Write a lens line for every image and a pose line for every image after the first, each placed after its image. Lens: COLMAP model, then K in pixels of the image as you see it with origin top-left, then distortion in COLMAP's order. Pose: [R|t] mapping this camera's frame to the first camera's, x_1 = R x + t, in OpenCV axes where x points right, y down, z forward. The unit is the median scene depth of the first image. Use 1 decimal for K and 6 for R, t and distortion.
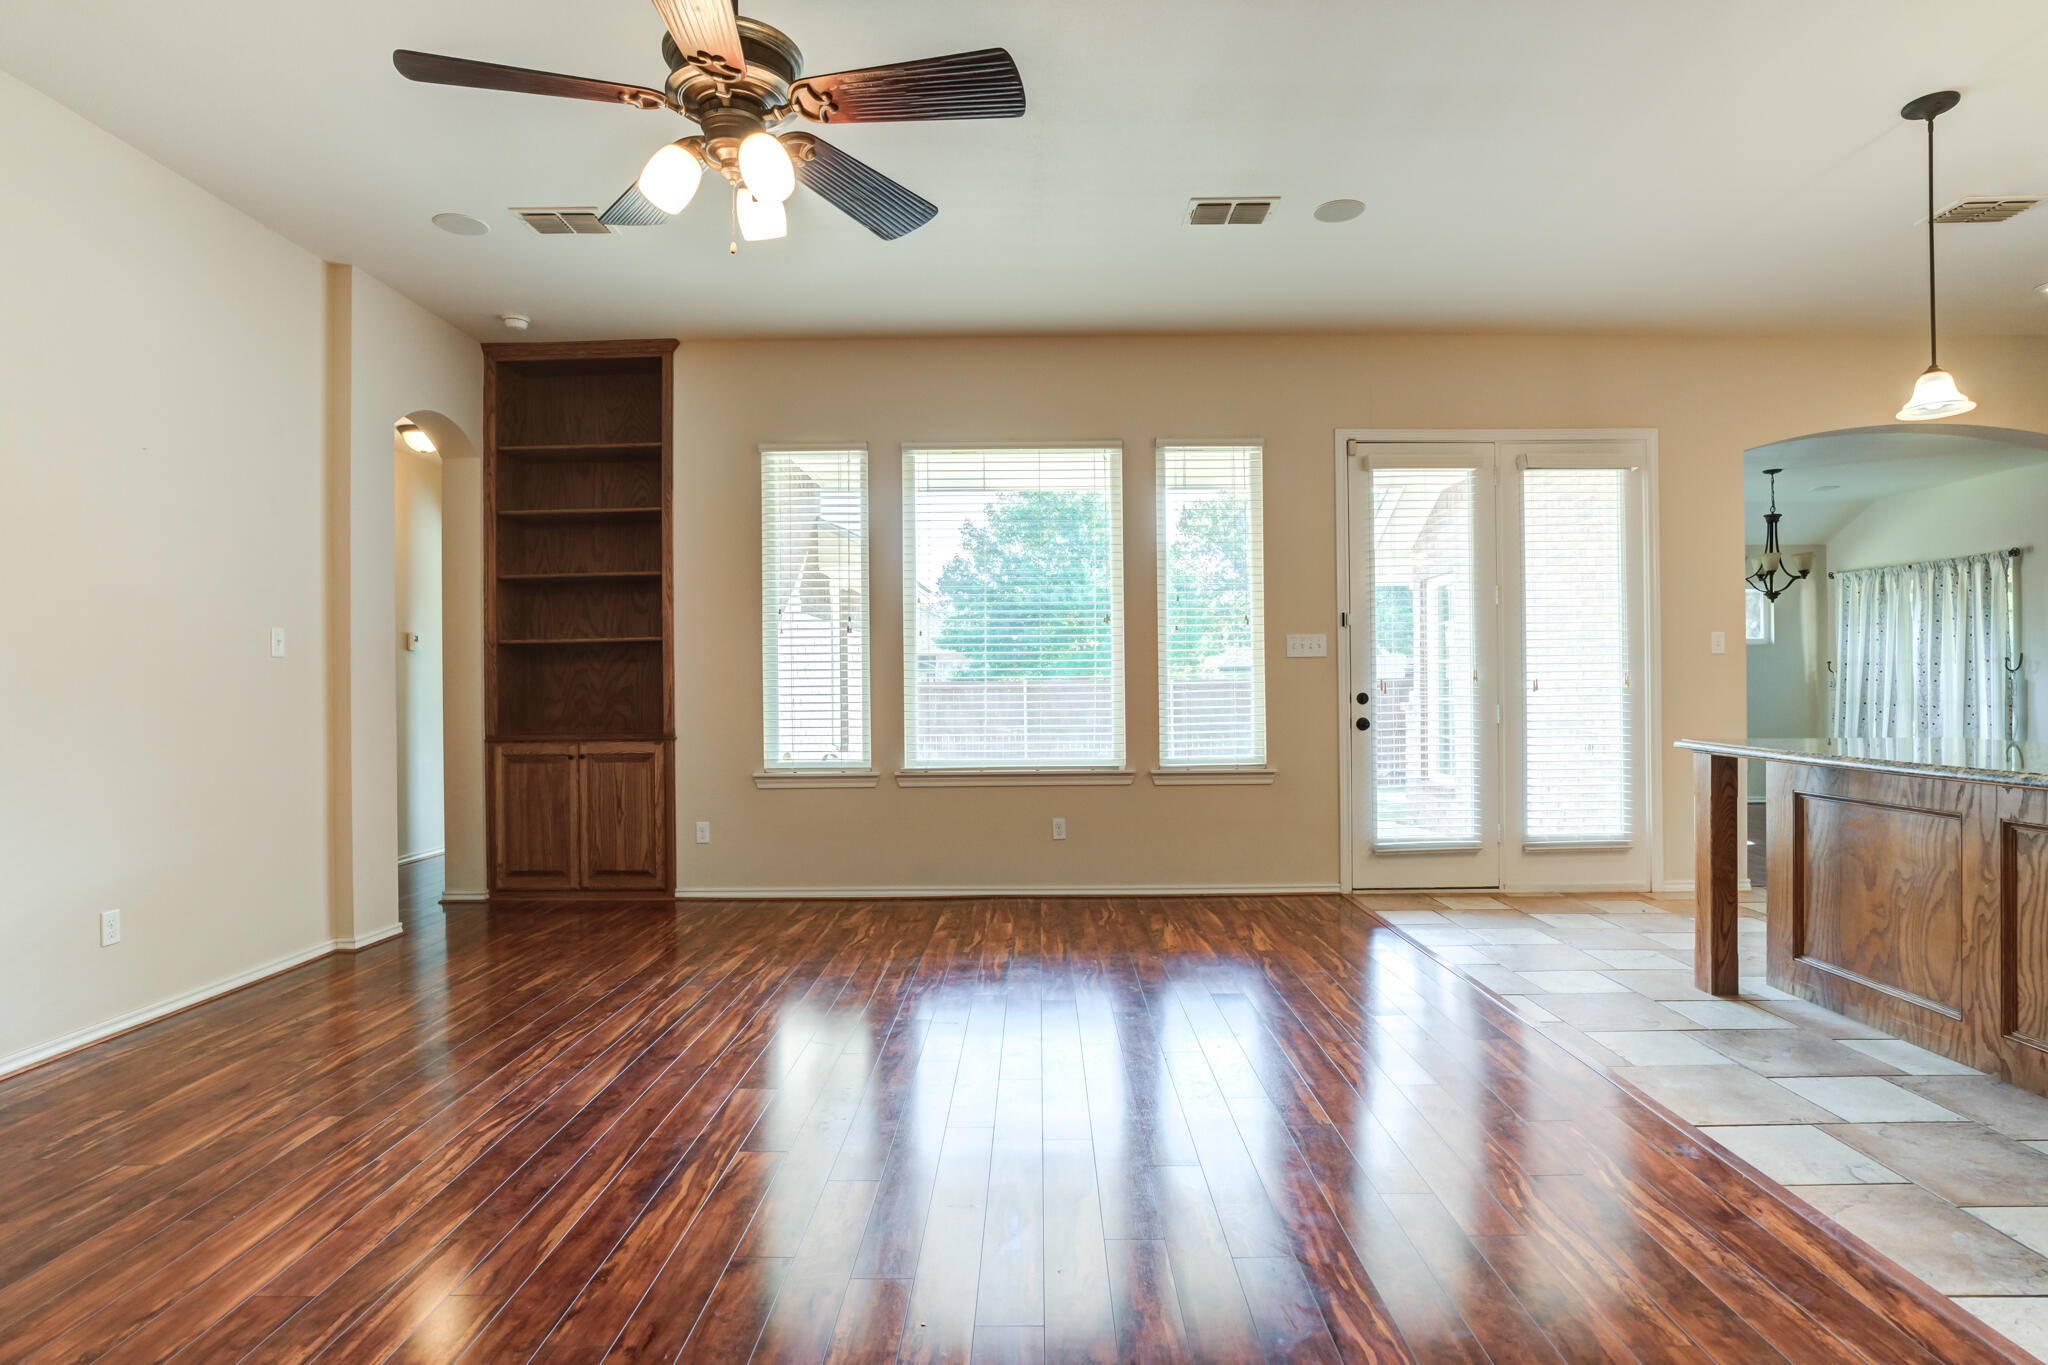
lens RADIAL K [[1074.5, 0, 1033.5], [0, 1074.5, 675.5], [0, 0, 1]] dist [-0.044742, 0.023630]
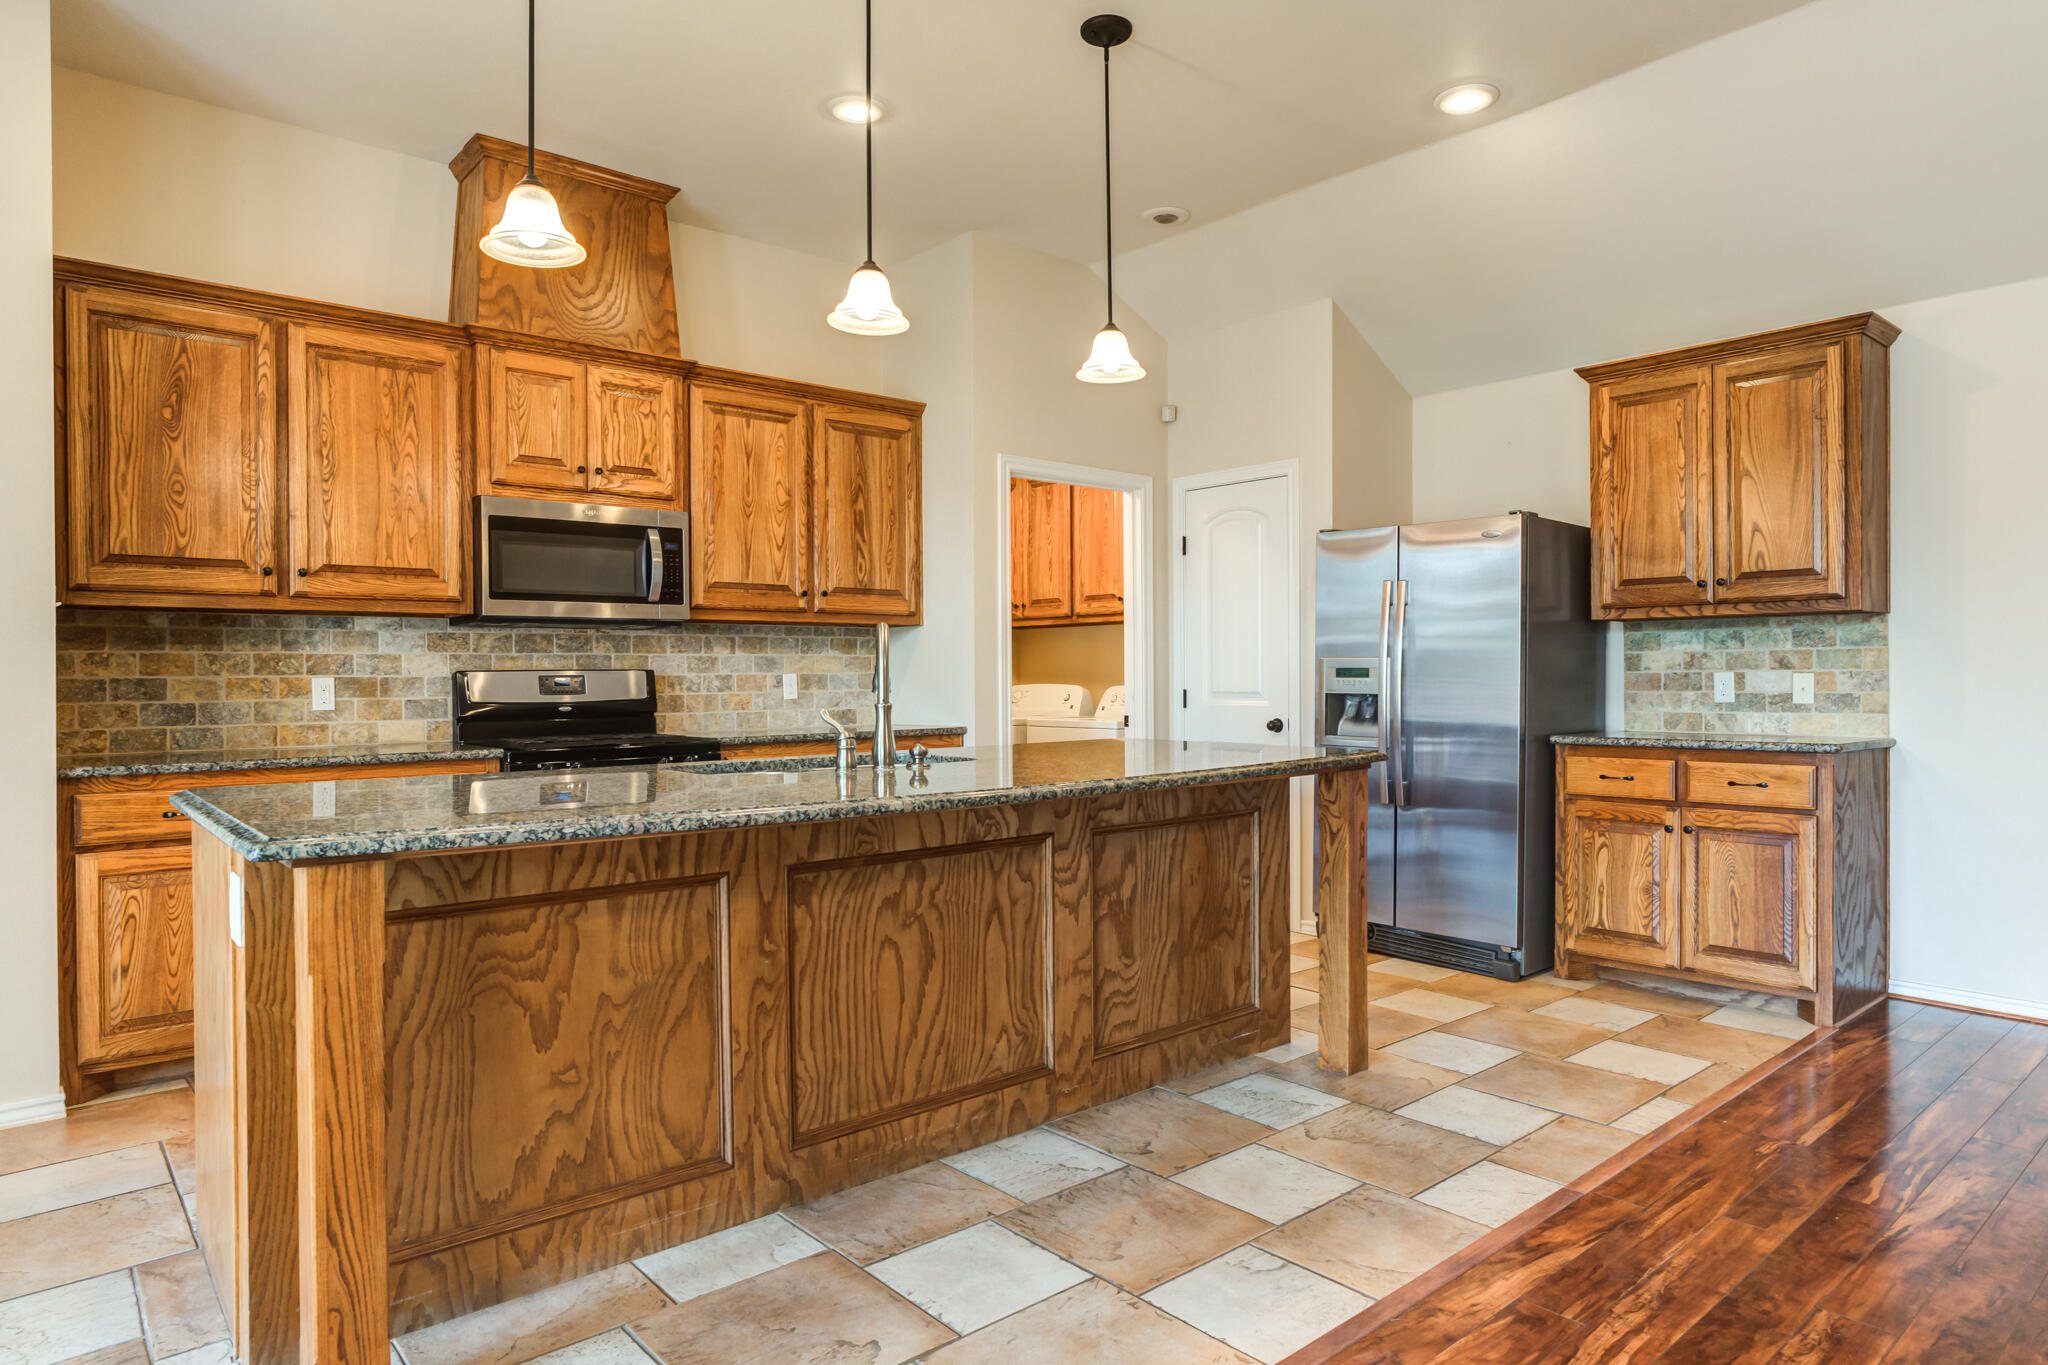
lens RADIAL K [[1209.5, 0, 1030.9], [0, 1209.5, 684.2], [0, 0, 1]] dist [-0.046305, 0.037120]
pose [[-0.659088, 0.005297, 0.752047, 0.079660], [0.003781, 0.999986, -0.003729, 0.005442], [-0.752056, 0.000386, -0.659099, 0.747417]]
